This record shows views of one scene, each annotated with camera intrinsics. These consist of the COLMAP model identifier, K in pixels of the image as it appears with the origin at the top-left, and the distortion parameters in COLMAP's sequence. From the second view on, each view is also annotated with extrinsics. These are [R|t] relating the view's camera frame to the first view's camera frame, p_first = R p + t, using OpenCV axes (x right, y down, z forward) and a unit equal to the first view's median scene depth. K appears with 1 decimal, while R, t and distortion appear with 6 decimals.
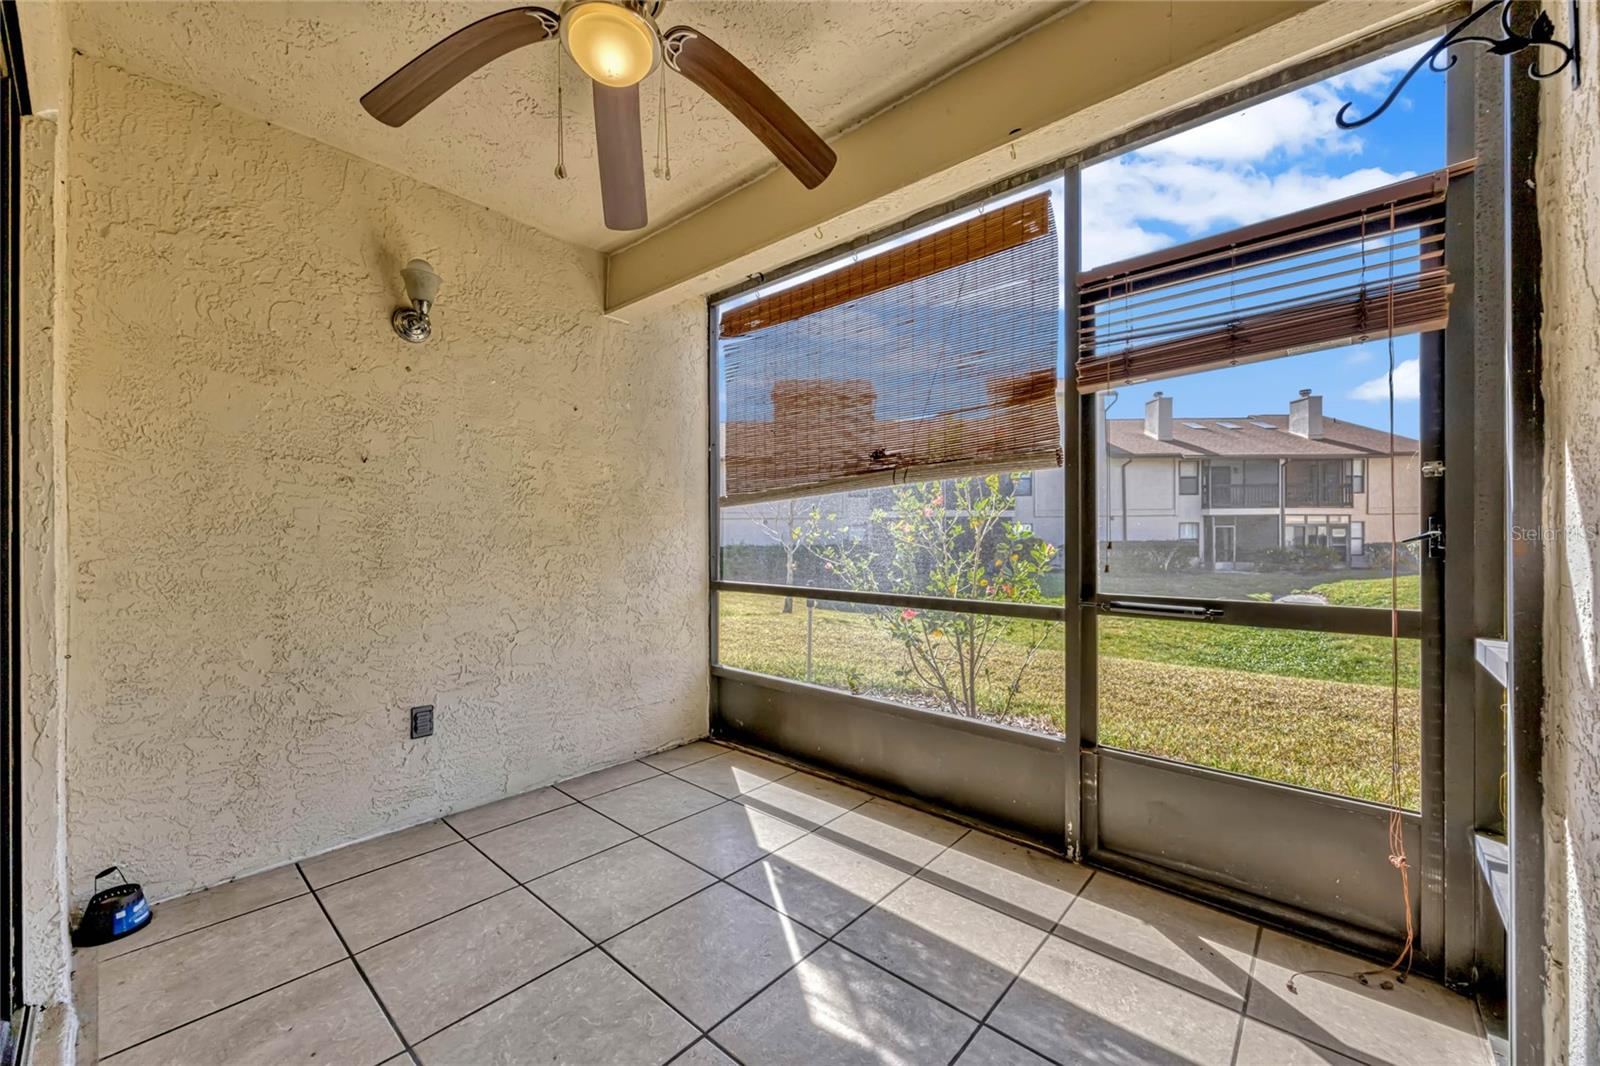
lens RADIAL K [[617.3, 0, 793.4], [0, 617.3, 535.0], [0, 0, 1]] dist [-0.003674, -0.000342]
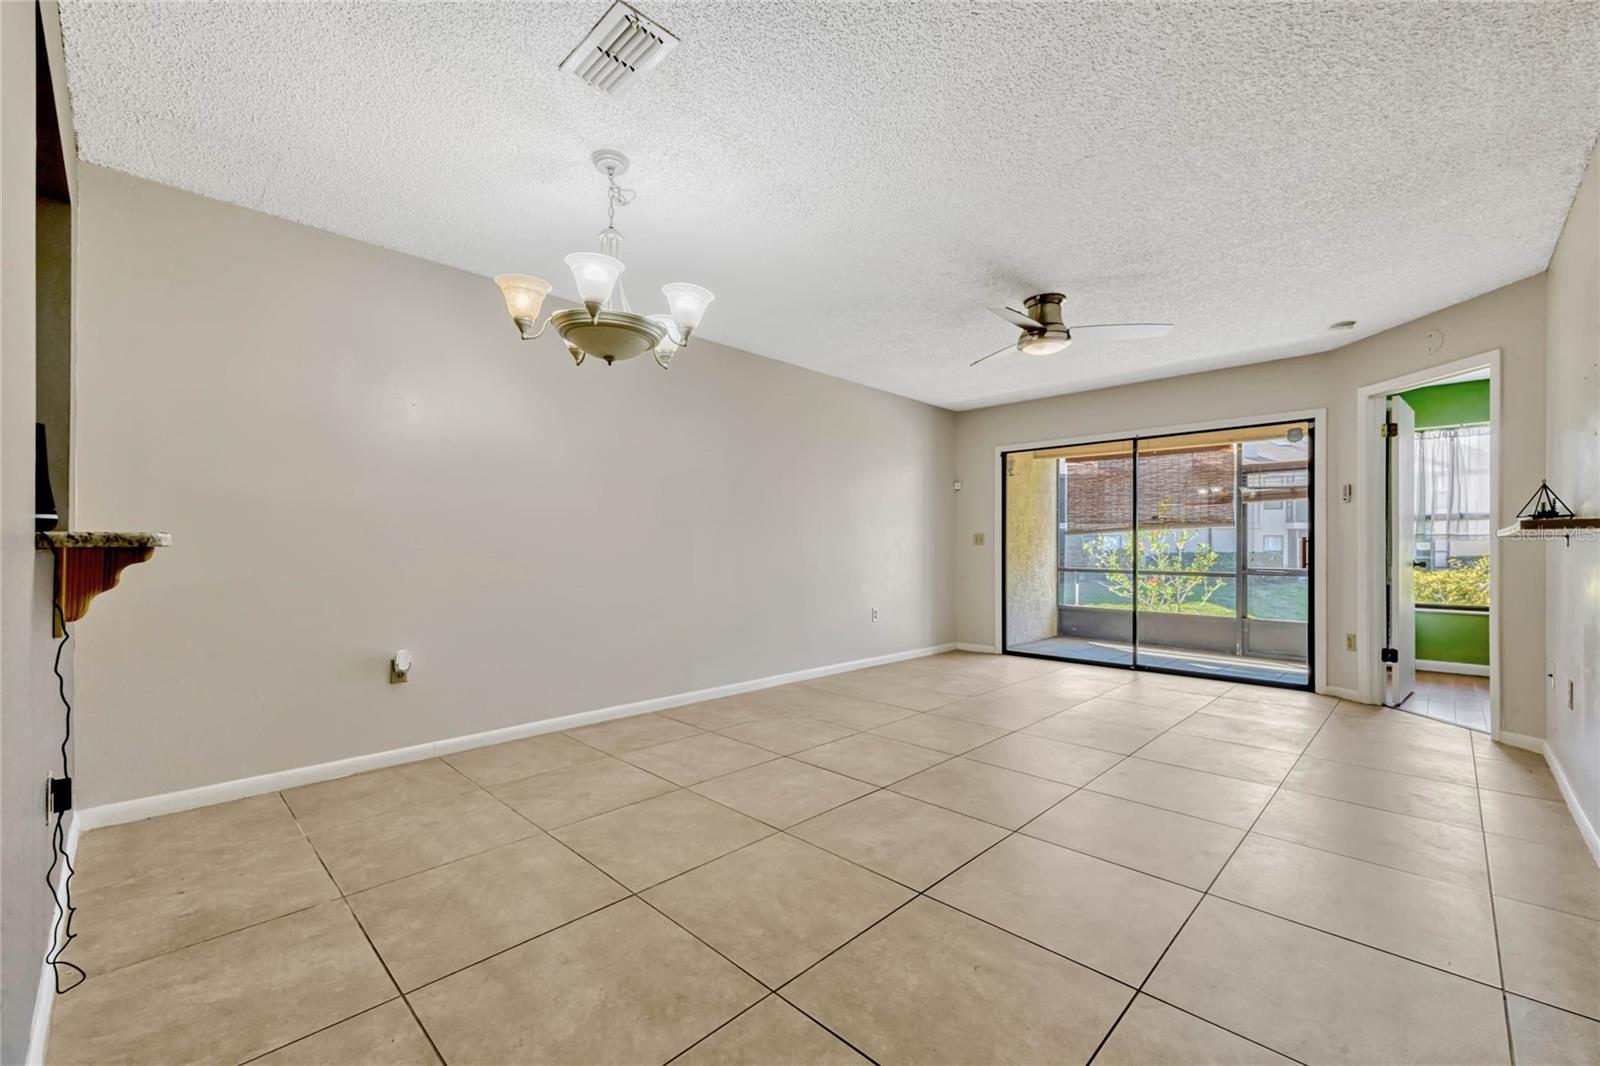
lens RADIAL K [[656.1, 0, 809.4], [0, 656.1, 532.3], [0, 0, 1]] dist [0.002169, -0.000665]
pose [[0.999060, 0.006266, -0.042896, -1.559511], [-0.006985, 0.999837, -0.016626, -0.015124], [0.042785, 0.016910, 0.998941, -2.377332]]
